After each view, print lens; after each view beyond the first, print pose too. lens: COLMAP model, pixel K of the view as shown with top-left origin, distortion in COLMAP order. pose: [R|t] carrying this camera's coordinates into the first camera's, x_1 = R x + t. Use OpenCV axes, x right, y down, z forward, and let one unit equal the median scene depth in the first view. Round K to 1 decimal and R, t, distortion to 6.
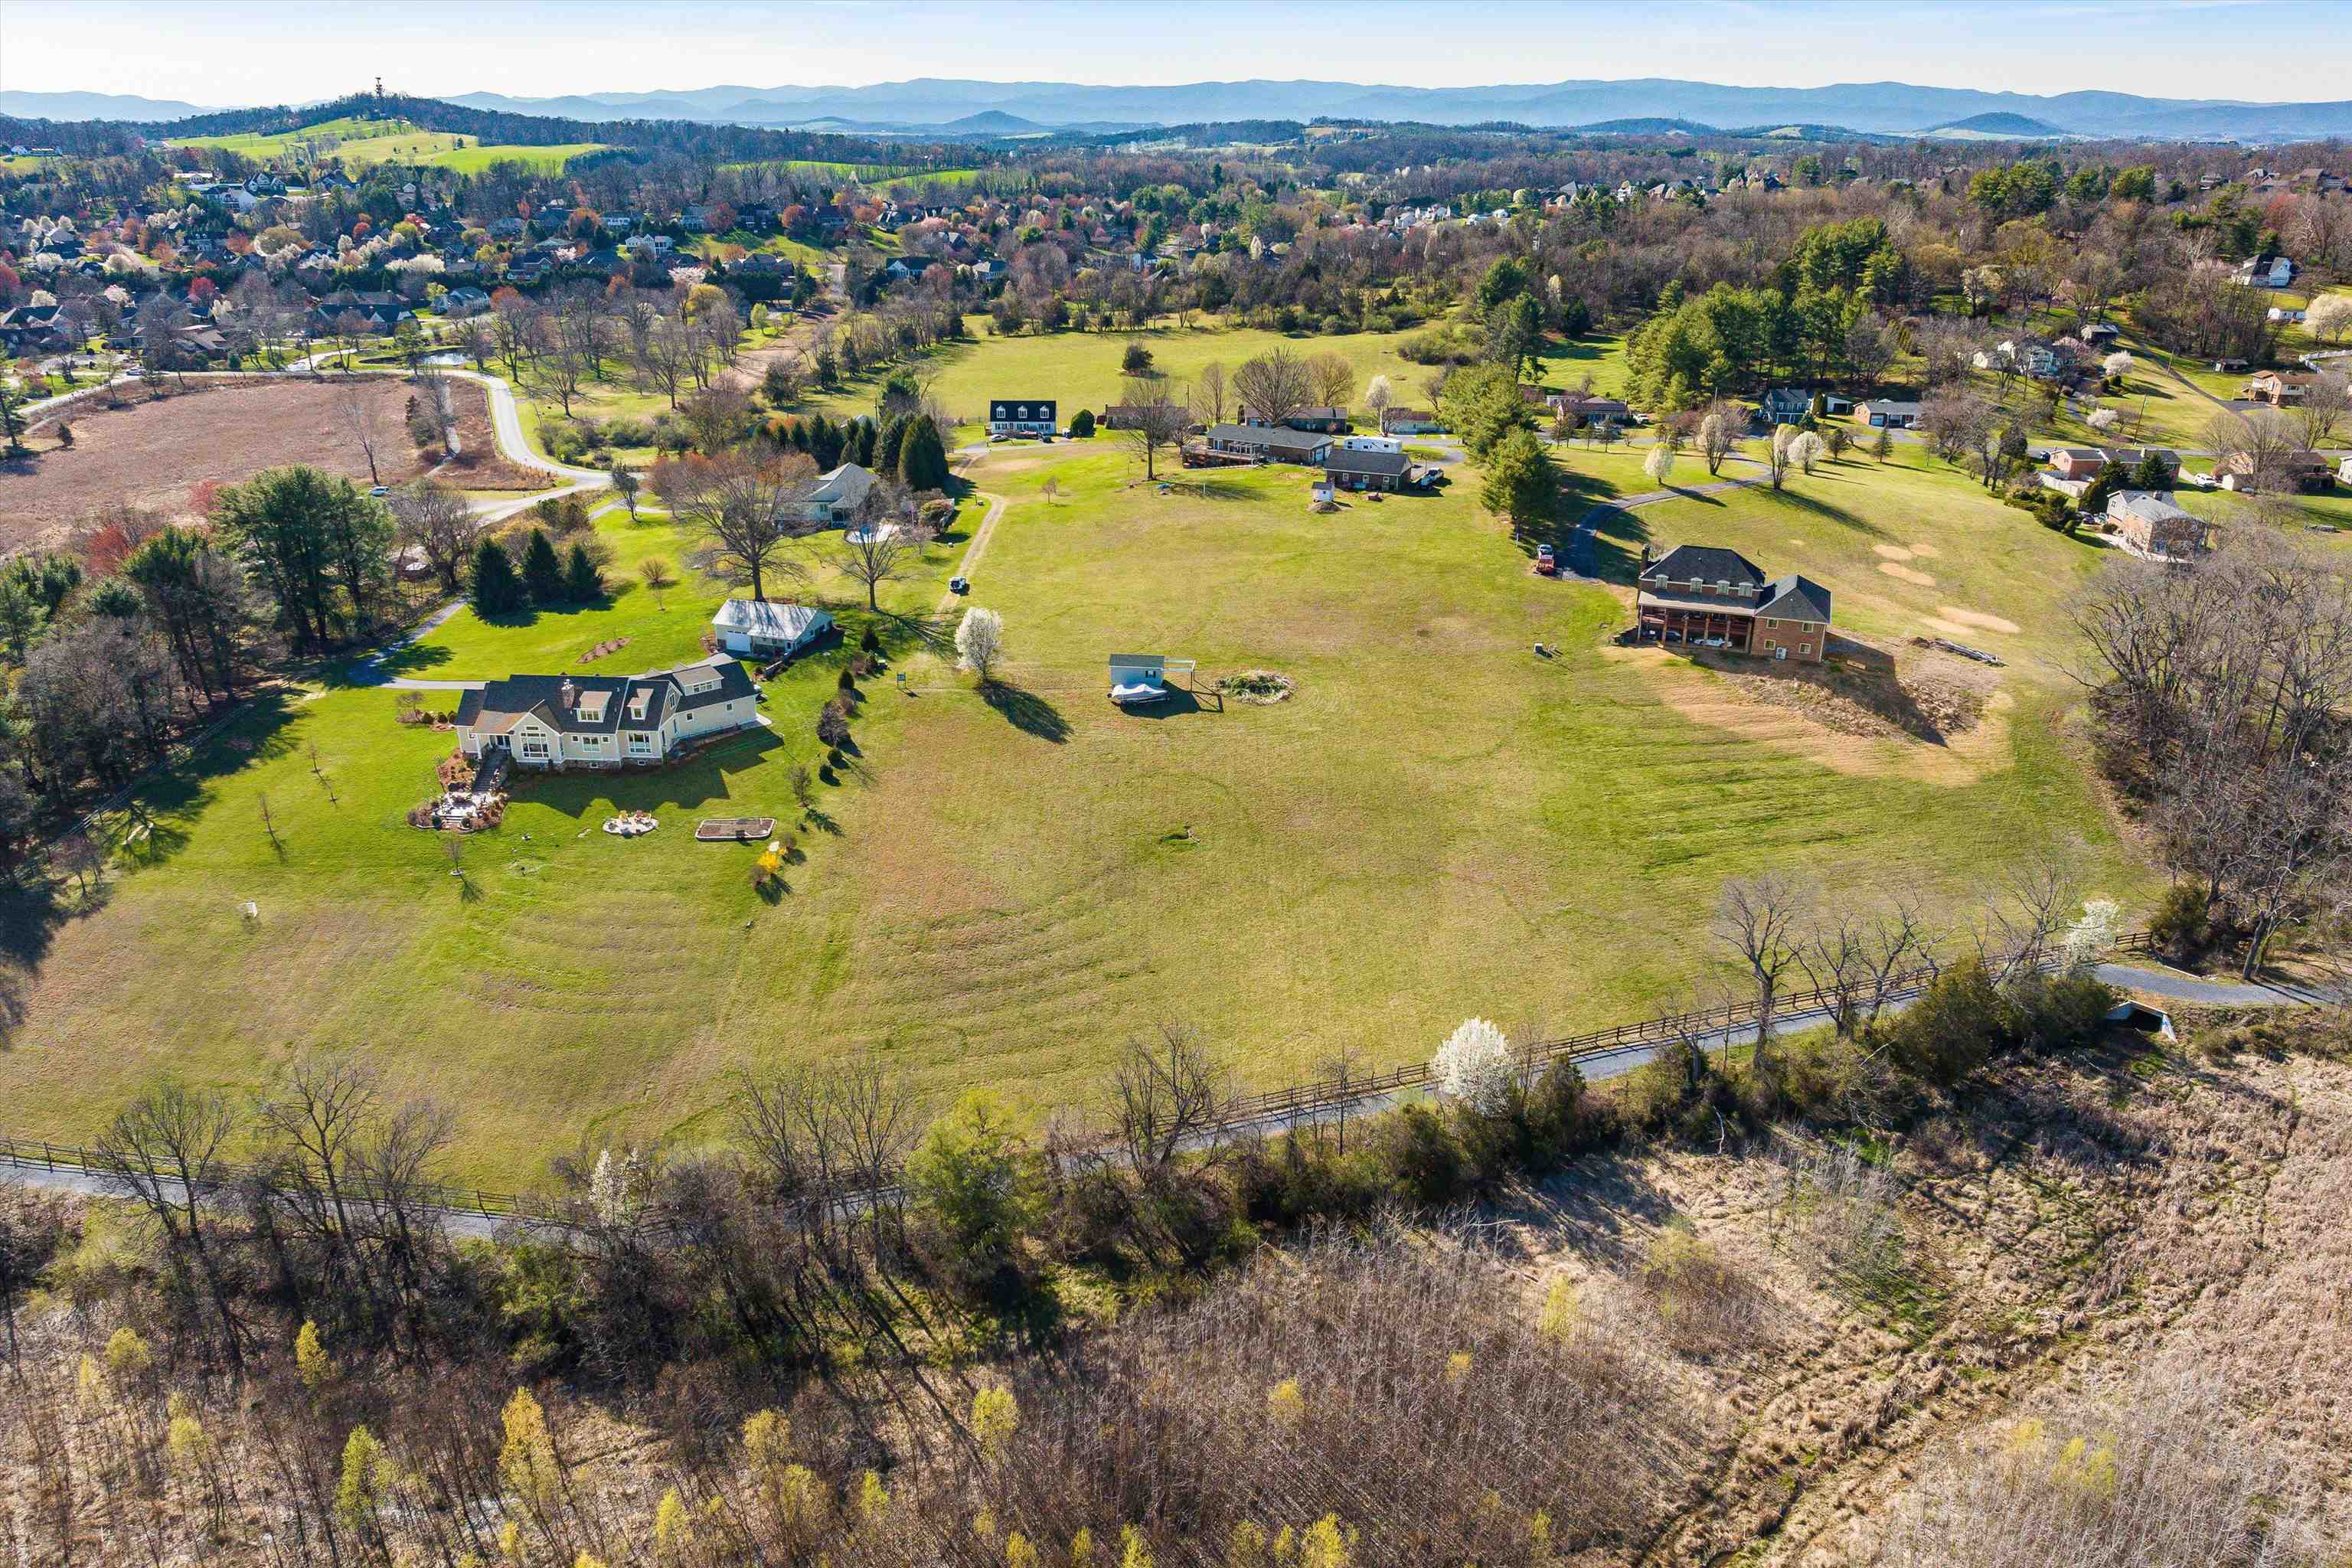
lens RADIAL K [[1648.9, 0, 1185.4], [0, 1648.9, 773.2], [0, 0, 1]] dist [-0.052544, 0.018917]
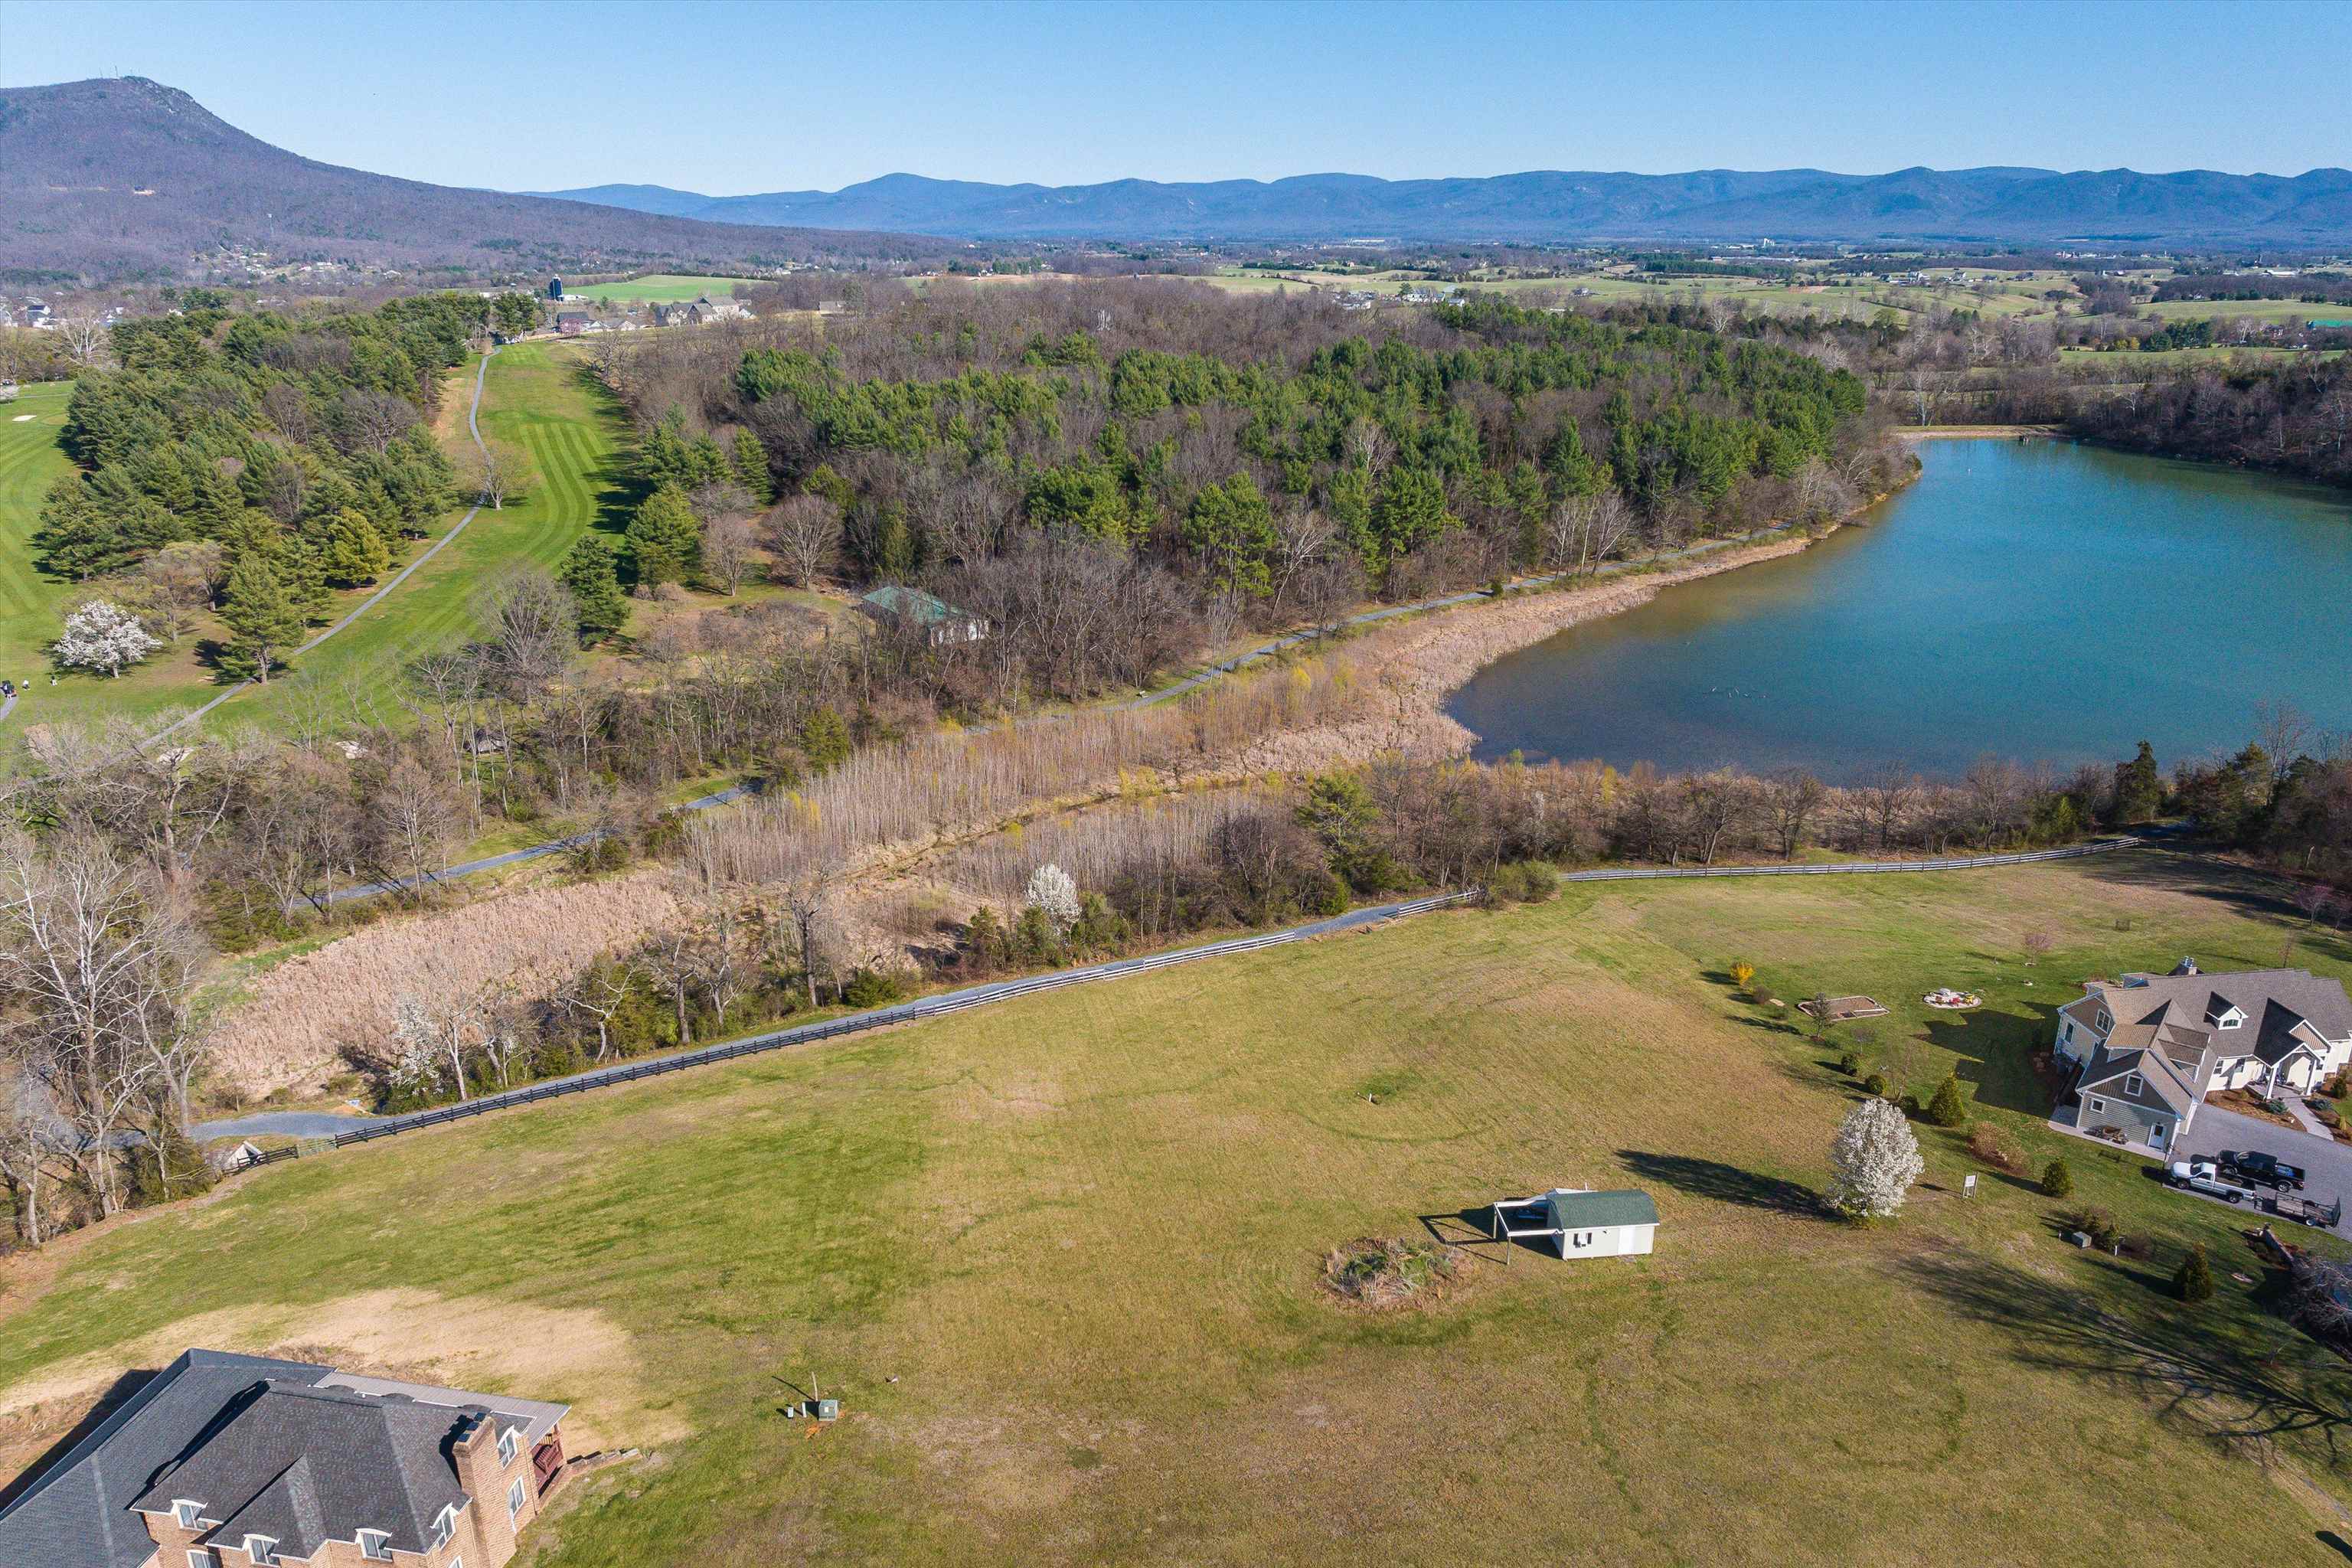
lens RADIAL K [[1648.9, 0, 1184.8], [0, 1648.9, 789.5], [0, 0, 1]] dist [-0.052544, 0.018917]
pose [[-0.982767, 0.056341, -0.176053, 0.188459], [-0.072806, 0.757451, 0.648820, -0.497656], [0.169907, 0.650457, -0.740296, 1.232381]]
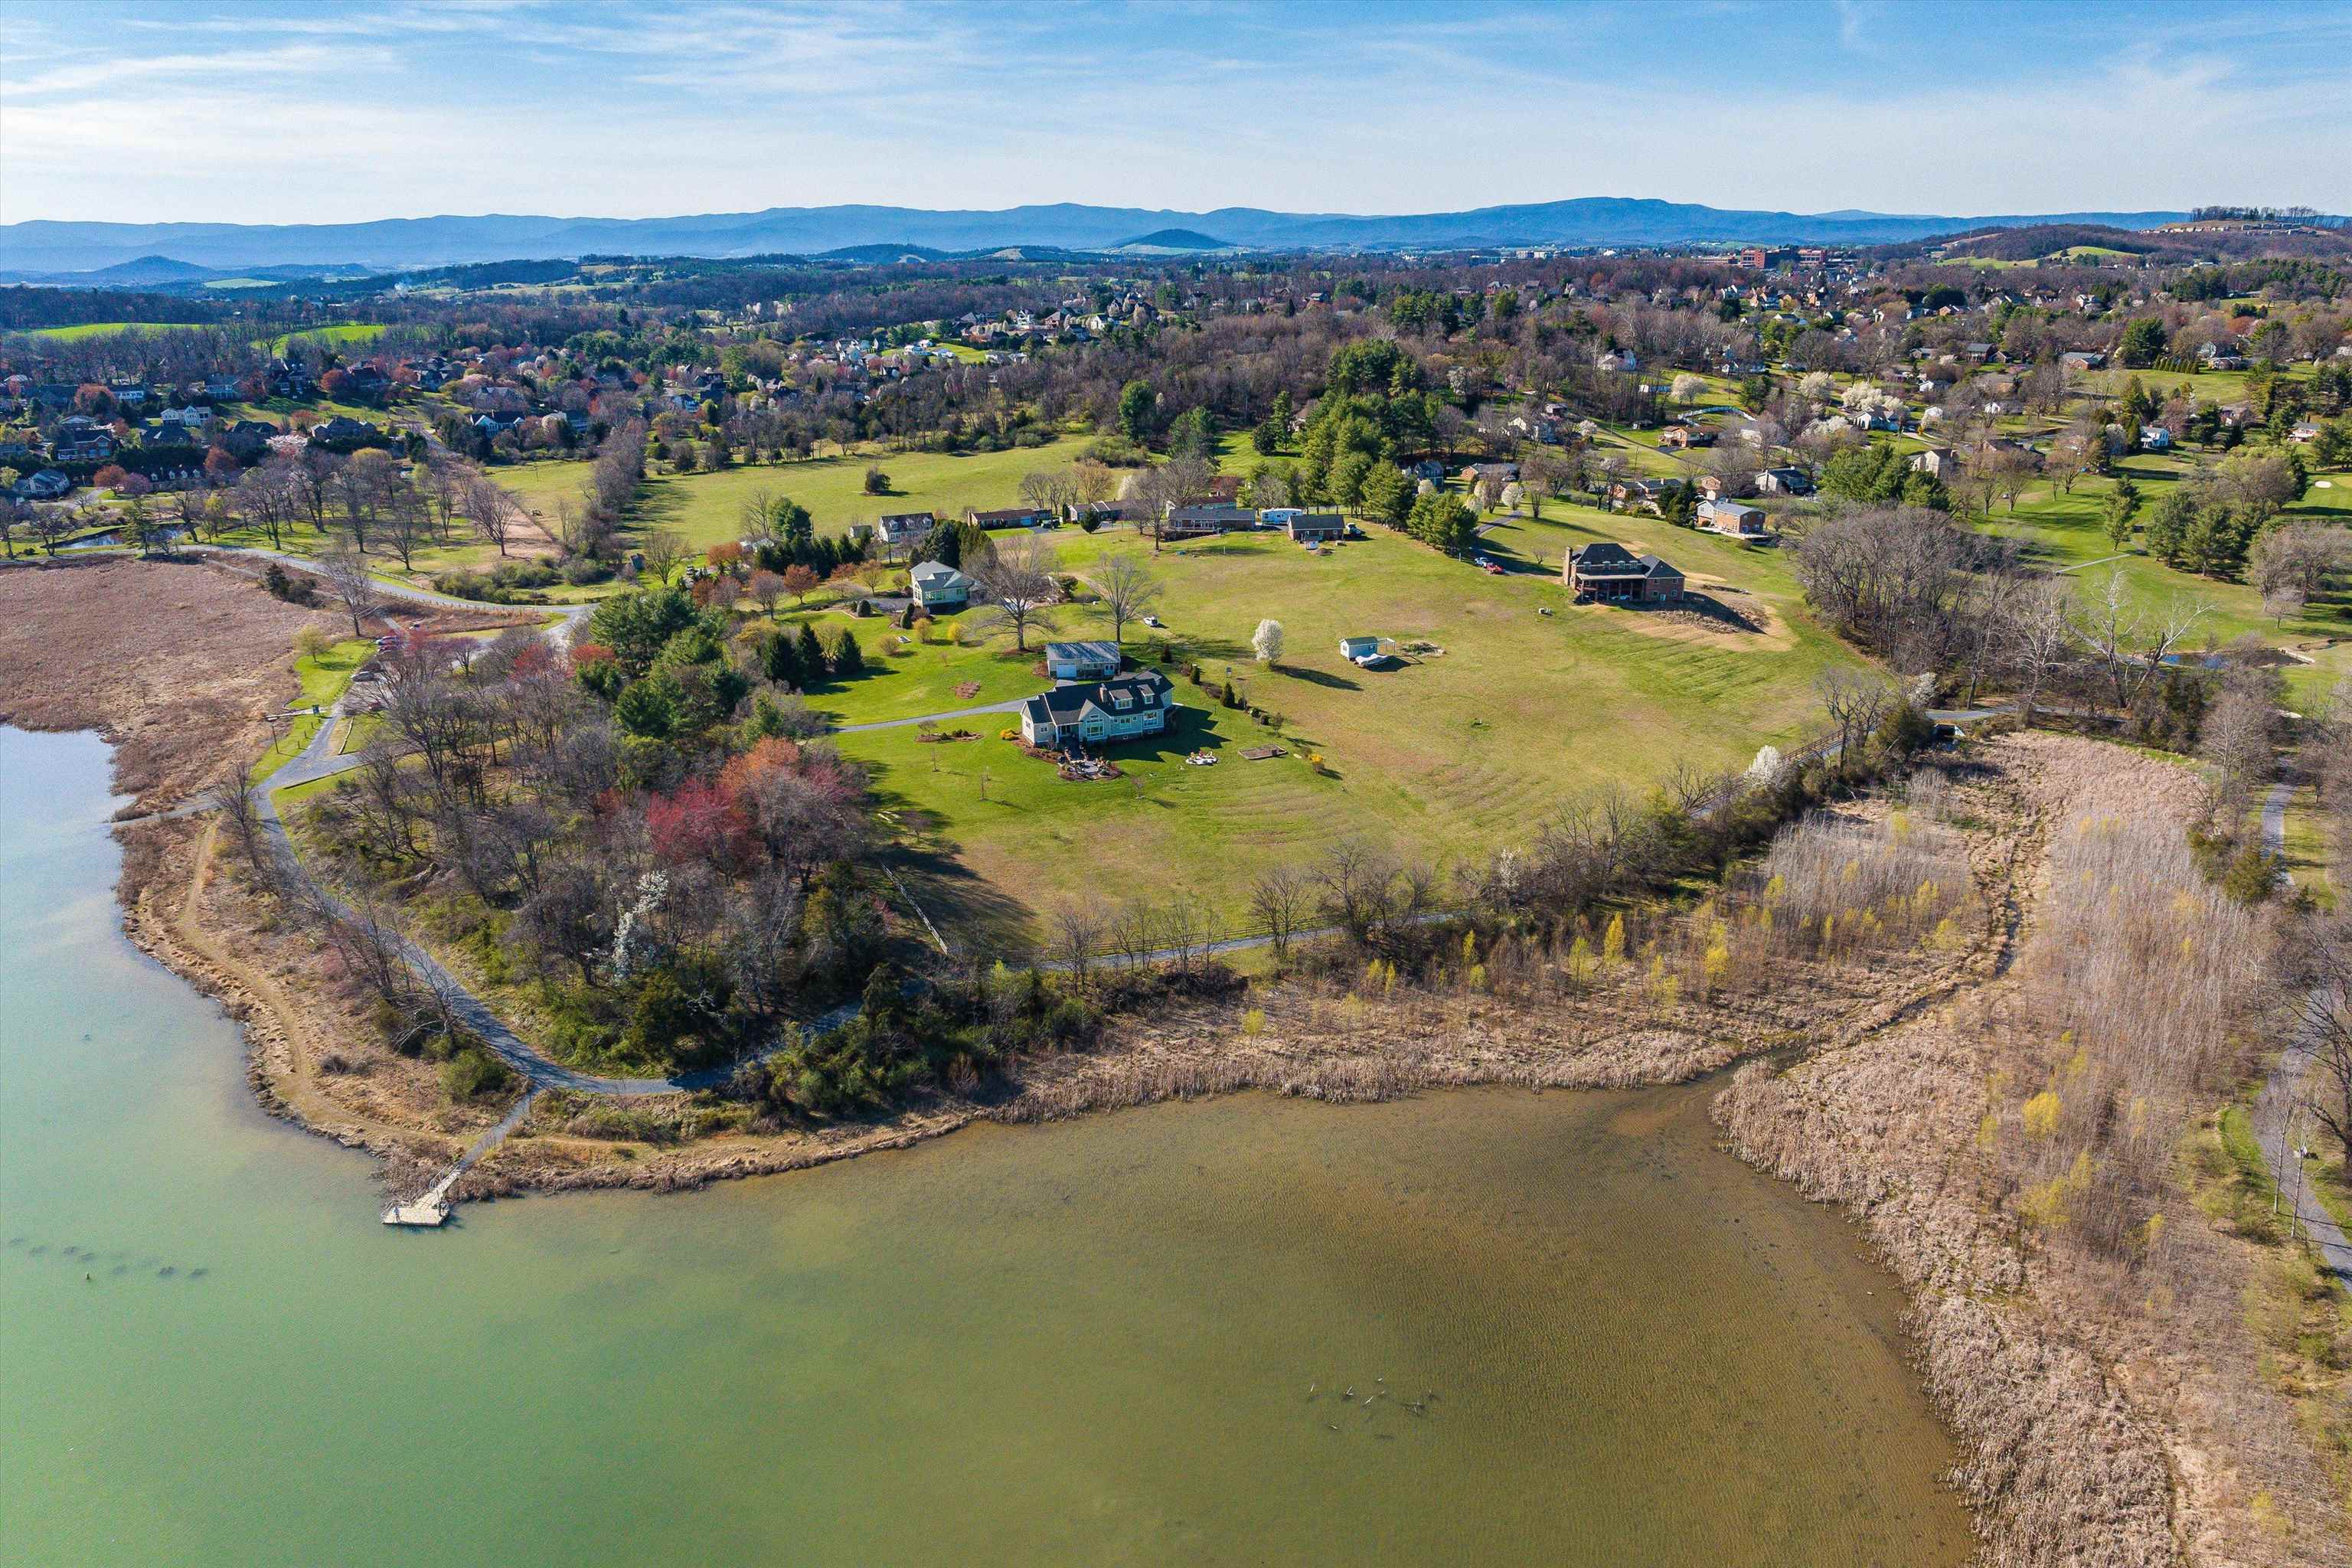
lens RADIAL K [[1648.9, 0, 1181.1], [0, 1648.9, 776.3], [0, 0, 1]] dist [-0.052544, 0.018917]
pose [[0.900895, -0.147602, 0.408170, -0.814412], [0.174735, 0.984165, -0.029774, 0.073425], [-0.397312, 0.098145, 0.912420, -0.352889]]
